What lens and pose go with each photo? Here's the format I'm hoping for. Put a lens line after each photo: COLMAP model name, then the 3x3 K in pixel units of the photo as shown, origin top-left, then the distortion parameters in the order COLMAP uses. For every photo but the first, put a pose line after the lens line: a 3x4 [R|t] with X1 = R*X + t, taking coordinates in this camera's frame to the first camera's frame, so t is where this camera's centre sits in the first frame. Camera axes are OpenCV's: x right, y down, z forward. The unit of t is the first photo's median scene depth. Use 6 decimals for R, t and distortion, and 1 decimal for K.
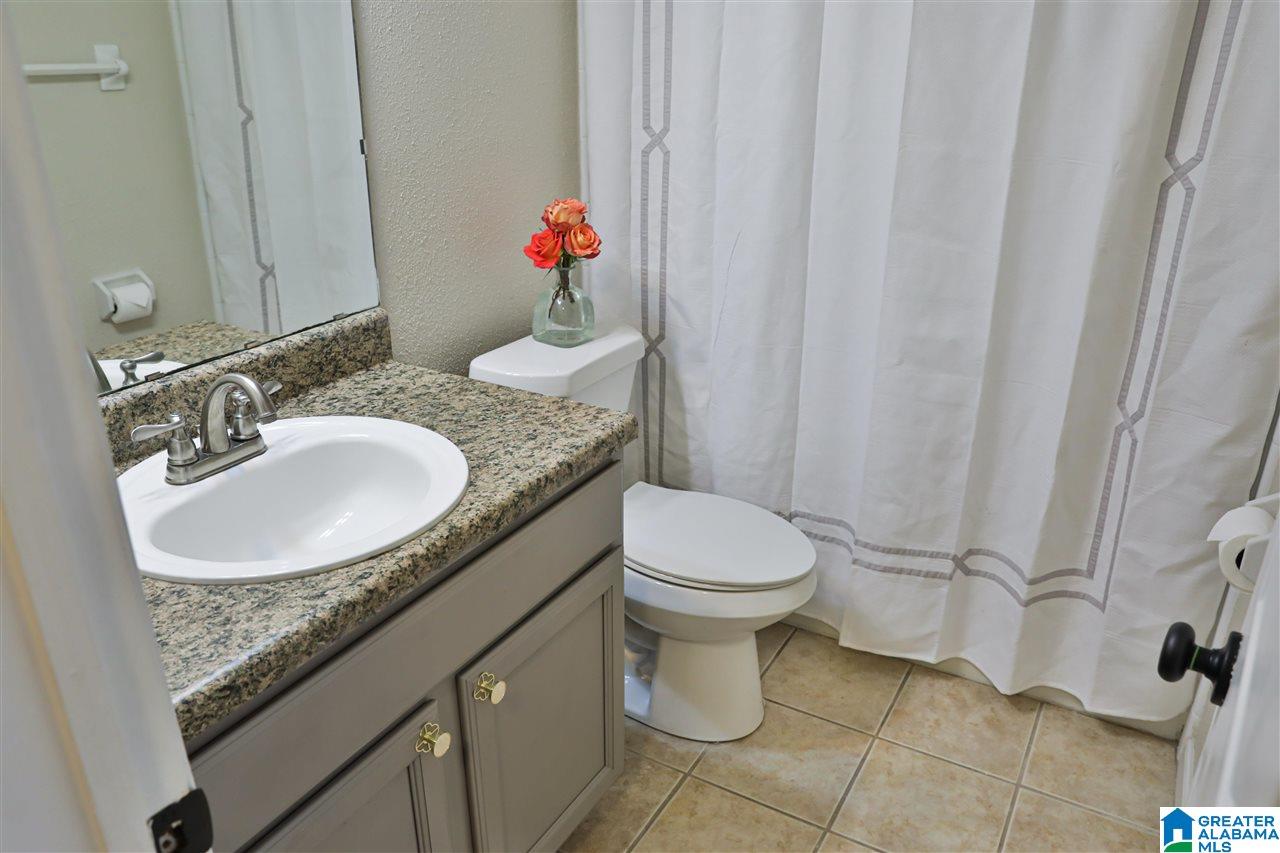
lens RADIAL K [[940.6, 0, 618.3], [0, 940.6, 426.6], [0, 0, 1]] dist [-0.107040, 0.077791]
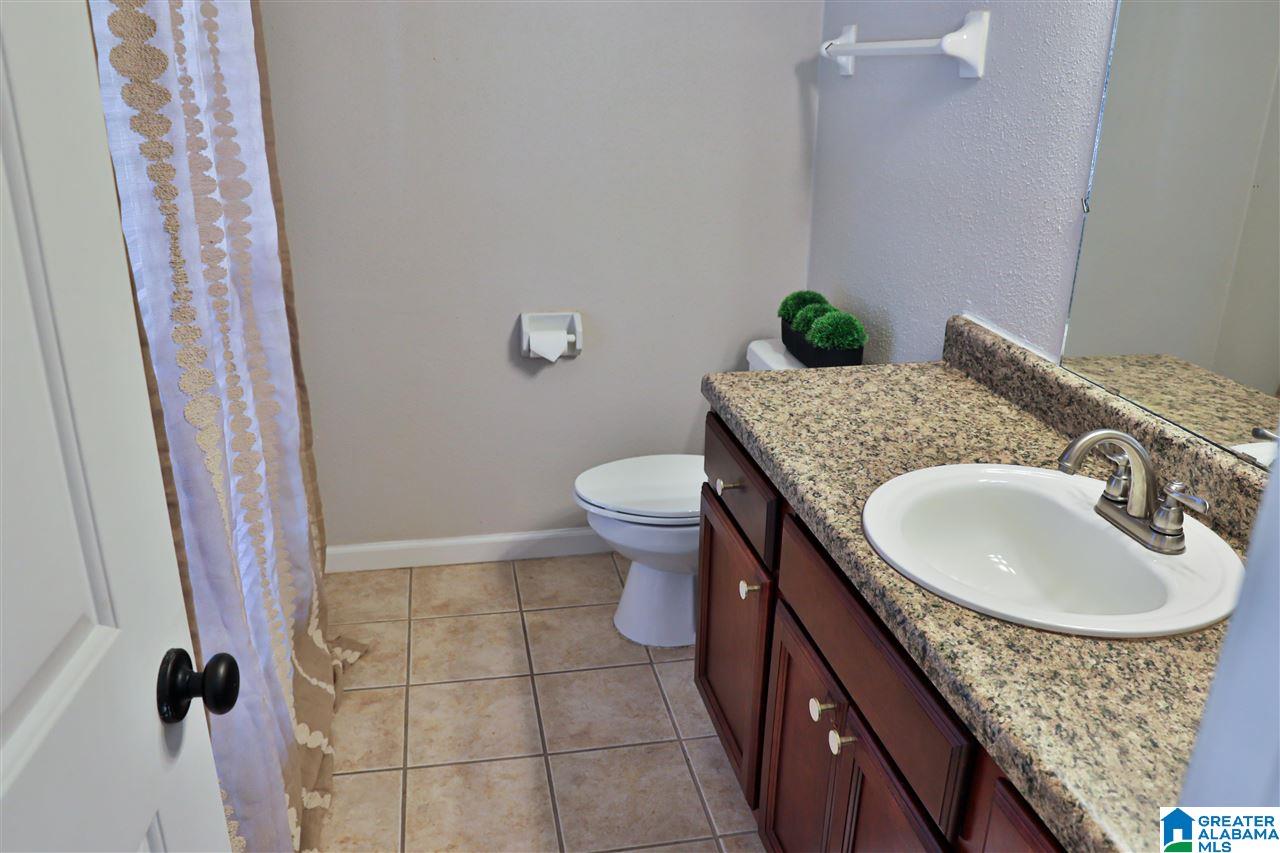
lens RADIAL K [[940.6, 0, 618.3], [0, 940.6, 426.6], [0, 0, 1]] dist [-0.107040, 0.077791]
pose [[-0.748657, 0.223482, -0.624155, 0.542277], [-0.269696, 0.757379, 0.594677, -0.458097], [0.605621, 0.613541, -0.506745, 1.078796]]
